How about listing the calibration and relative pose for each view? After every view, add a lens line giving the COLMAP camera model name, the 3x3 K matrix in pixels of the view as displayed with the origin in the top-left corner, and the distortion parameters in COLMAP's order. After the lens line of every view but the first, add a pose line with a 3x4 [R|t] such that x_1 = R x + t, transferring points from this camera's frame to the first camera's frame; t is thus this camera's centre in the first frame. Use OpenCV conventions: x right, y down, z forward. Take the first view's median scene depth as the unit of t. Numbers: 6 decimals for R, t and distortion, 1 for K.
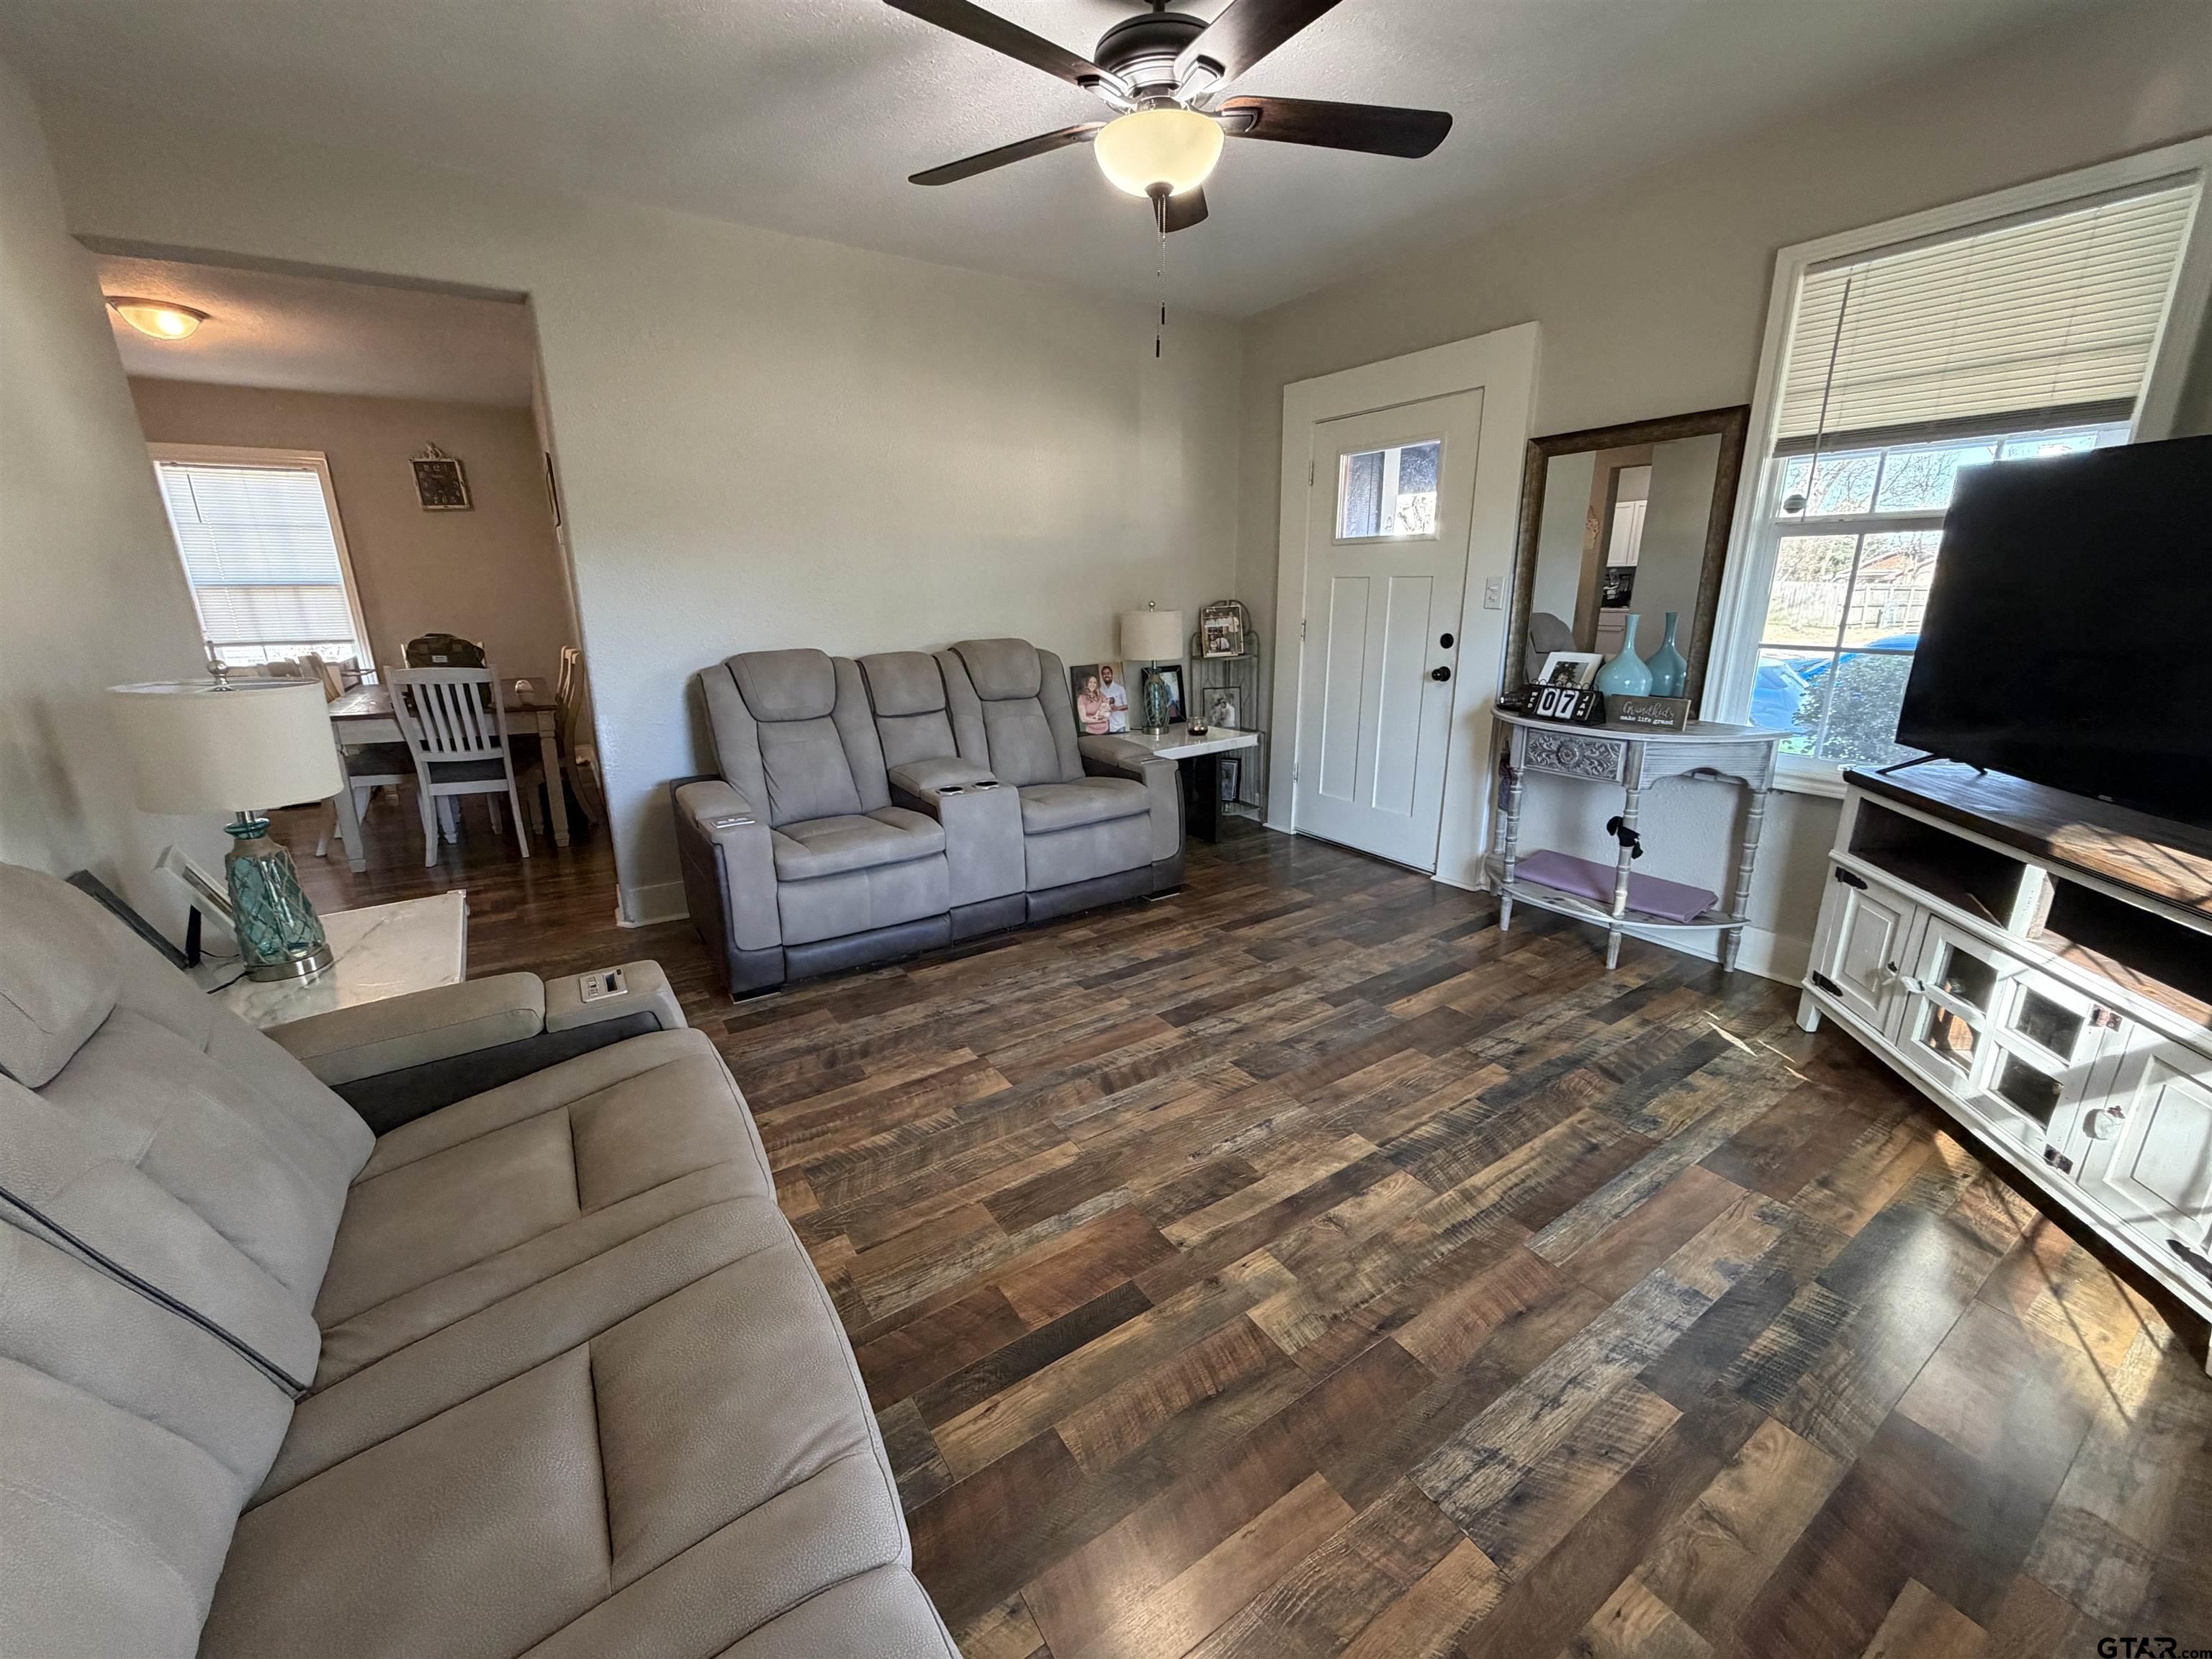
lens RADIAL K [[883.1, 0, 1101.2], [0, 883.1, 827.5], [0, 0, 1]] dist [0.000783, 0.000577]
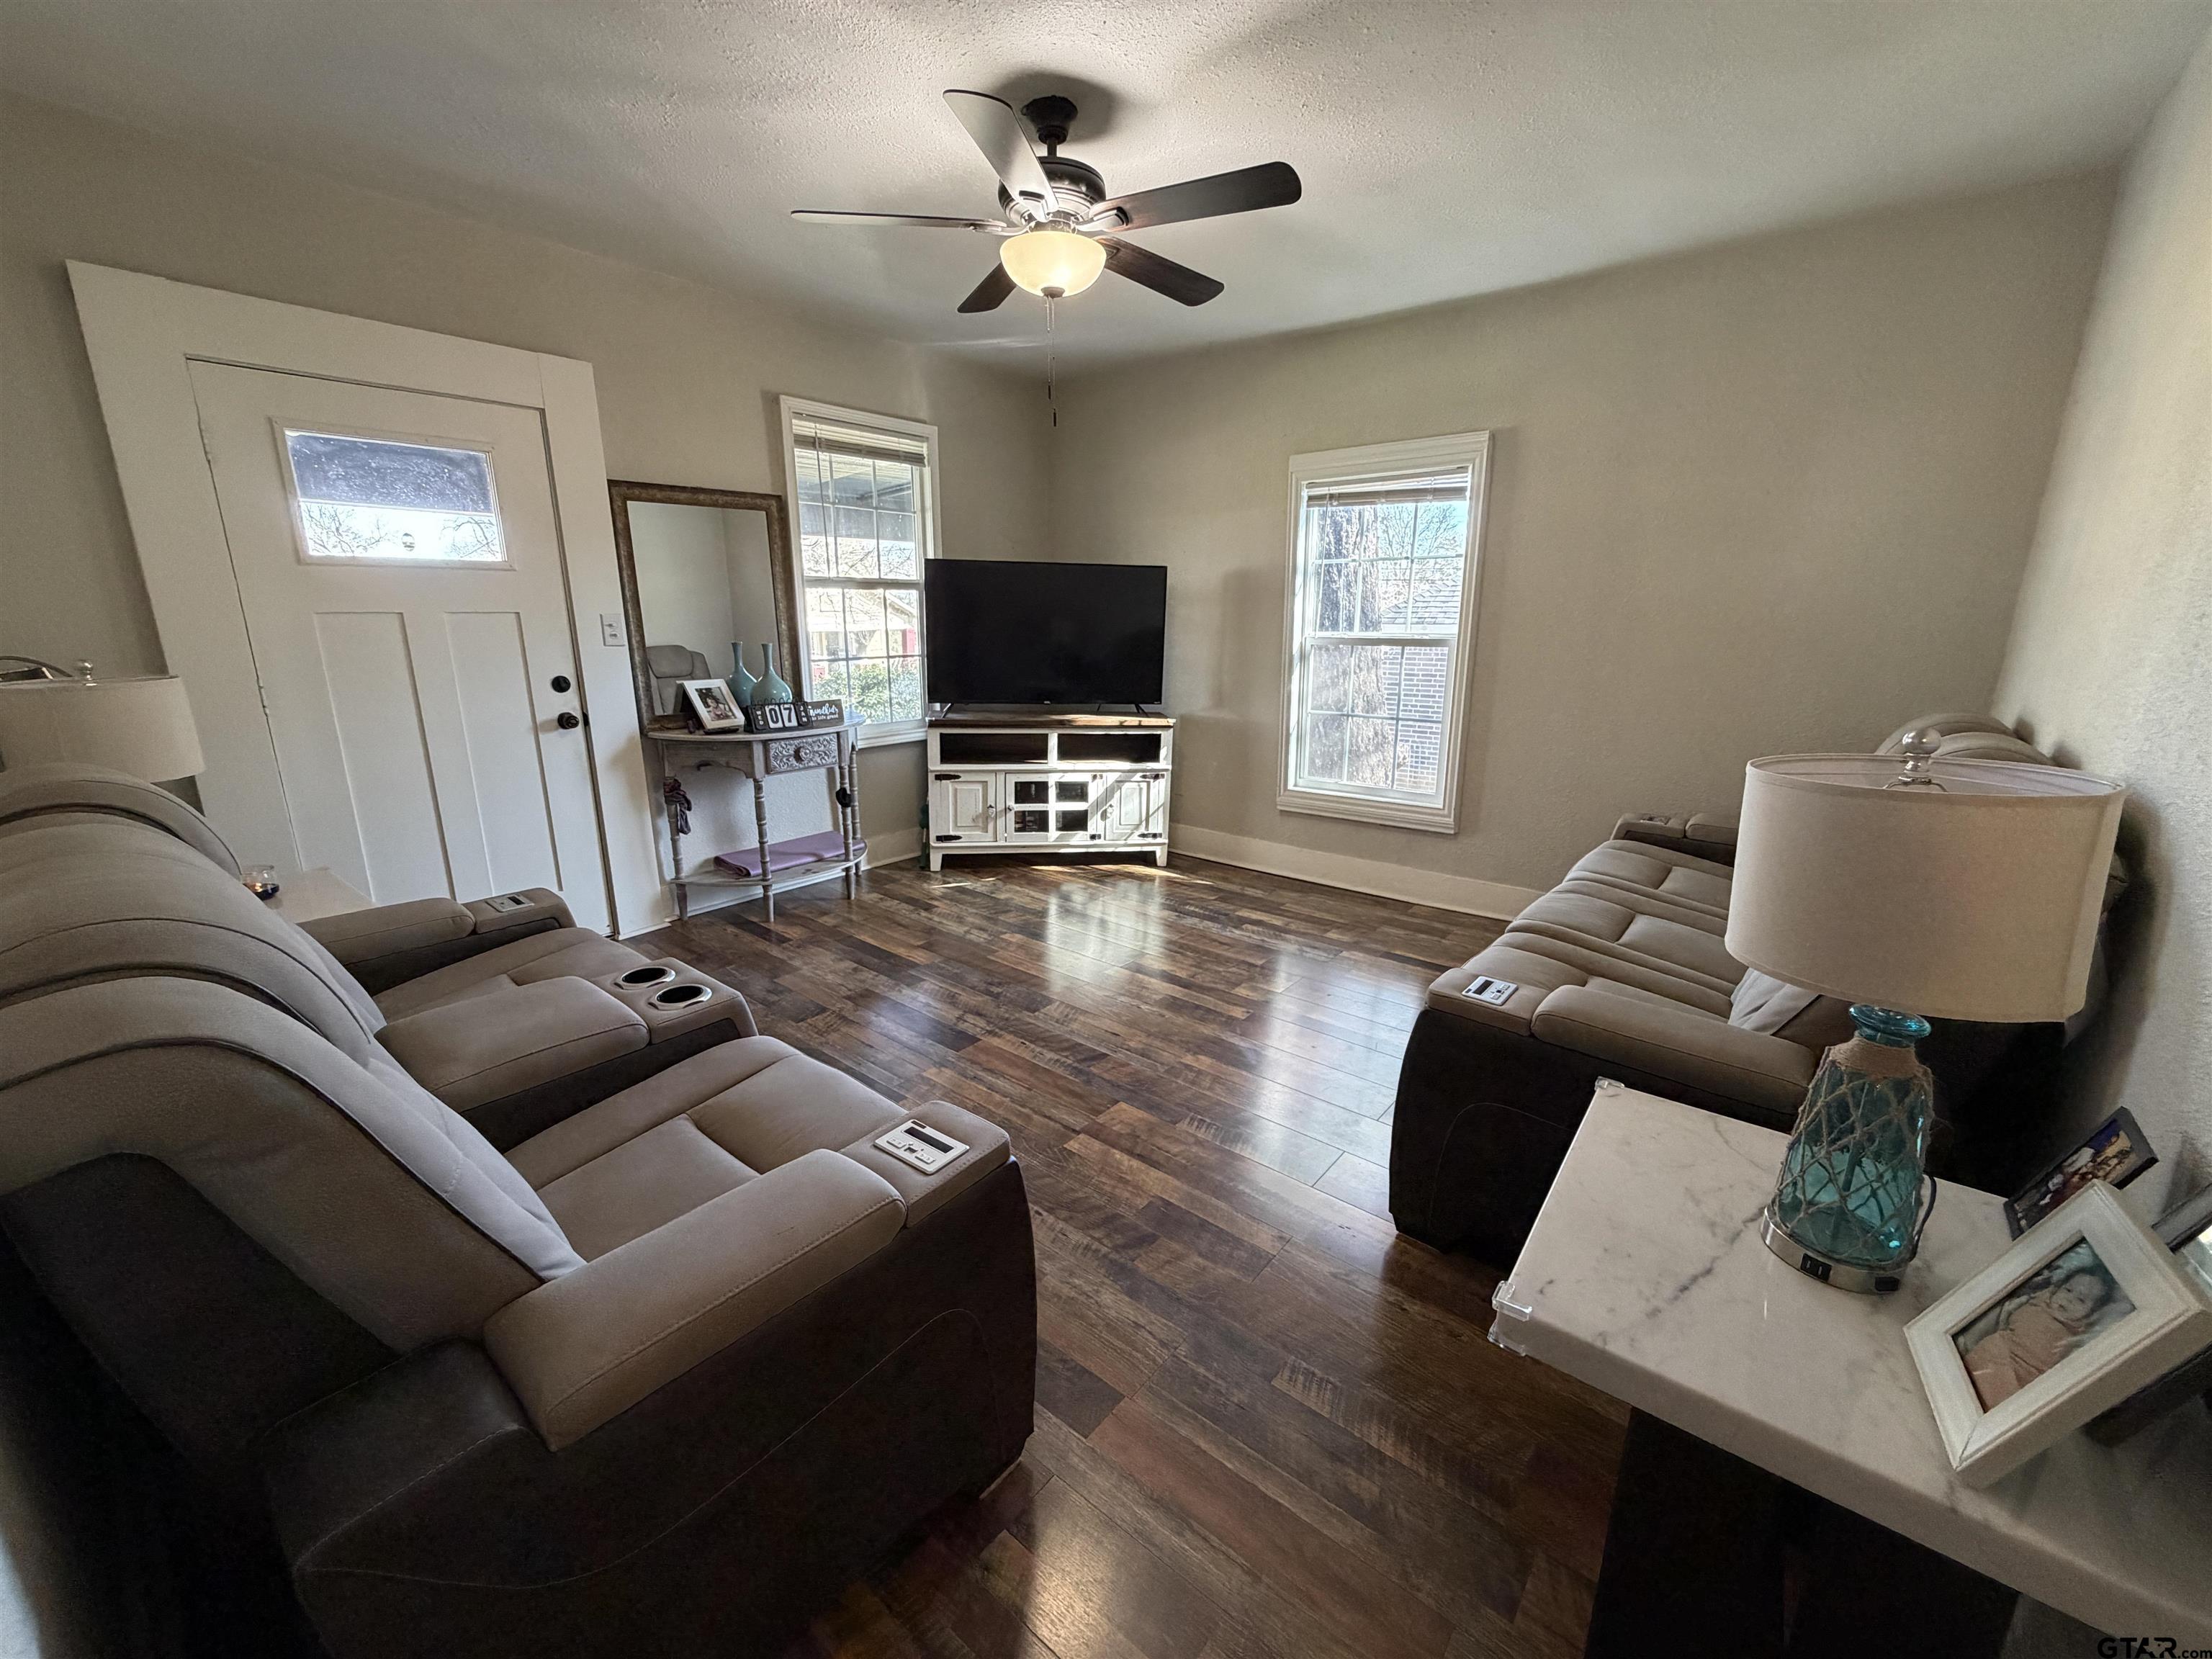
lens RADIAL K [[883.1, 0, 1101.2], [0, 883.1, 827.5], [0, 0, 1]] dist [0.000783, 0.000577]
pose [[-0.303217, -0.217275, 0.927820, -0.898322], [0.261493, 0.917311, 0.300271, -0.287920], [-0.916341, 0.333666, -0.221328, 1.054244]]
